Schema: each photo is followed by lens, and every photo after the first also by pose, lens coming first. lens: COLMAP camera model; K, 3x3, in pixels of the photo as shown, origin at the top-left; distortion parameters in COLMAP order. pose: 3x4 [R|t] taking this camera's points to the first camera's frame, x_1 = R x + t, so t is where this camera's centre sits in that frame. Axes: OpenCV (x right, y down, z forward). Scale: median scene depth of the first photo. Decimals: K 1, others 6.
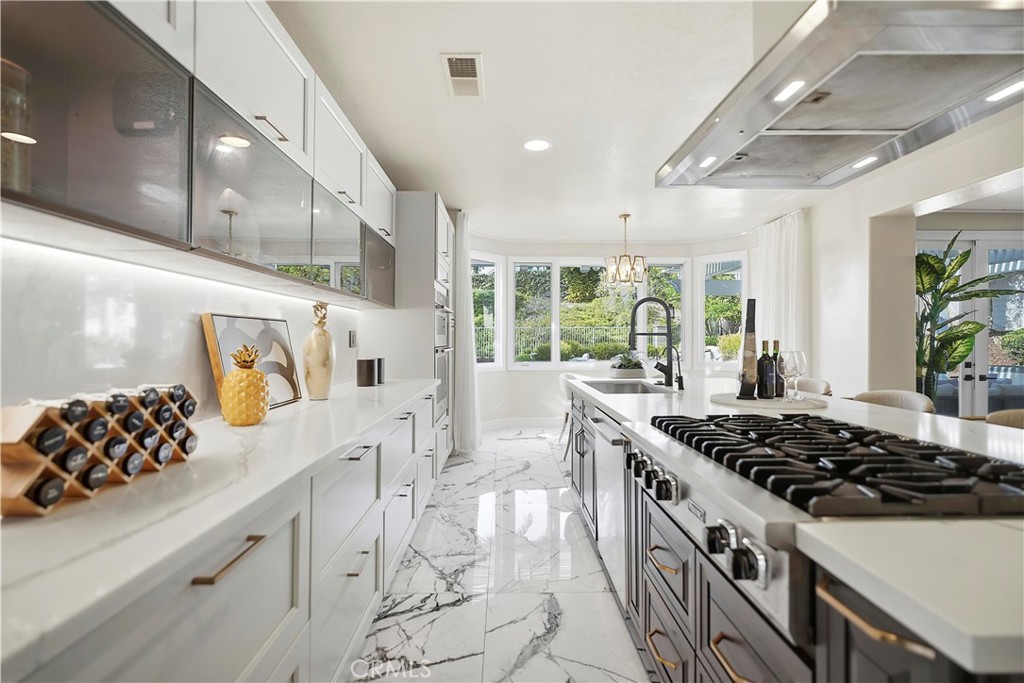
lens RADIAL K [[466.1, 0, 511.1], [0, 466.1, 336.8], [0, 0, 1]] dist [-0.012699, 0.004975]
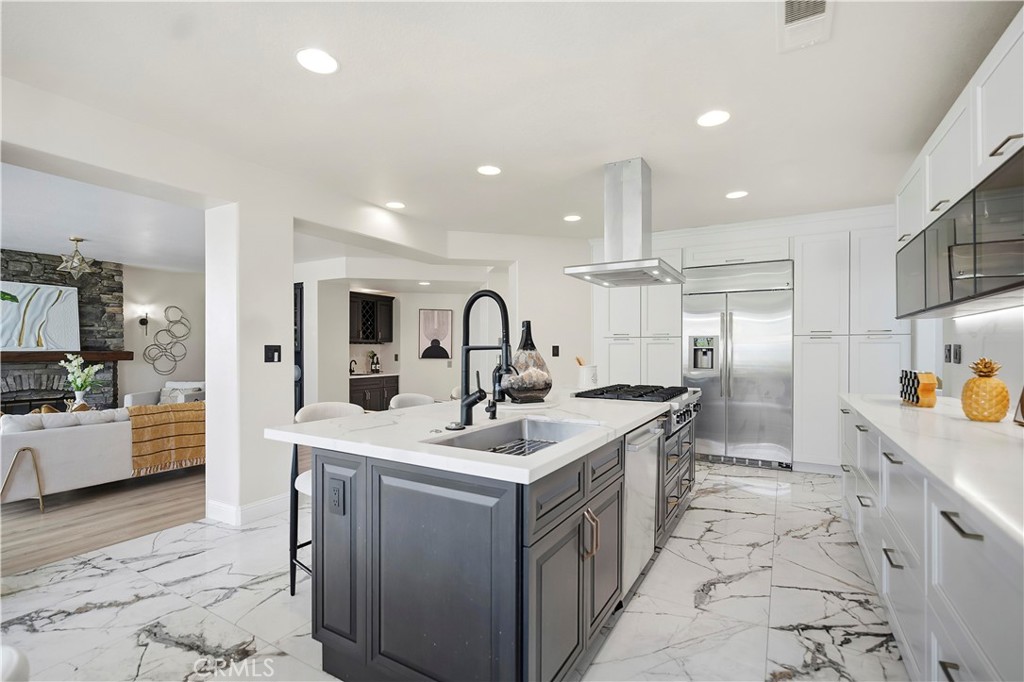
lens RADIAL K [[466.1, 0, 509.1], [0, 466.1, 352.5], [0, 0, 1]] dist [-0.012699, 0.004975]
pose [[-0.851160, -0.001247, 0.524905, -0.071609], [0.000620, 0.999994, 0.003382, -0.002987], [-0.524906, 0.003204, -0.851154, 1.558017]]
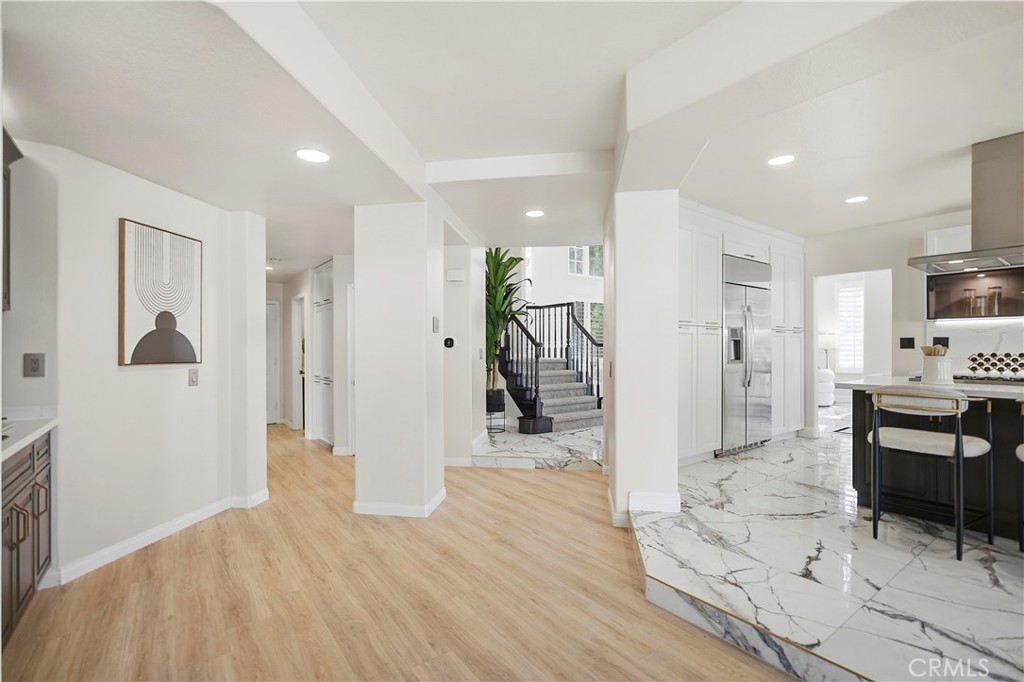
lens RADIAL K [[466.1, 0, 517.6], [0, 466.1, 345.5], [0, 0, 1]] dist [-0.012699, 0.004975]
pose [[-0.809378, 0.001443, -0.587287, 1.861638], [0.006917, 0.999951, -0.007077, 0.015120], [0.587248, -0.009790, -0.809348, 0.629516]]
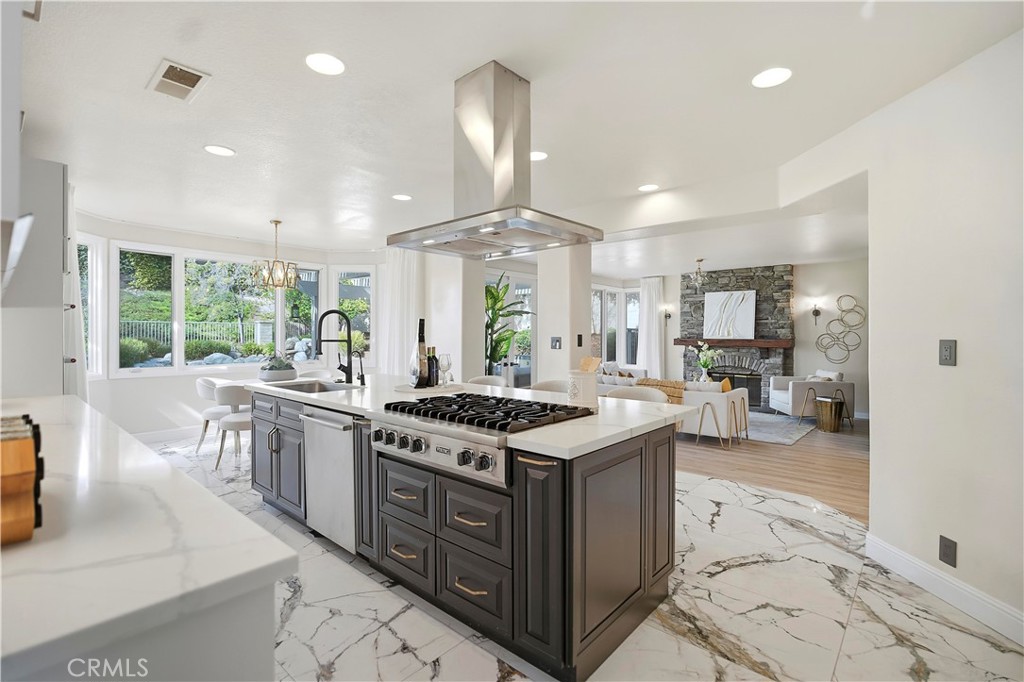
lens RADIAL K [[466.1, 0, 516.5], [0, 466.1, 333.5], [0, 0, 1]] dist [-0.012699, 0.004975]
pose [[0.670991, 0.004941, 0.741449, -0.282452], [-0.007615, 0.999971, 0.000228, -0.029492], [-0.741427, -0.005799, 0.671009, -0.154994]]
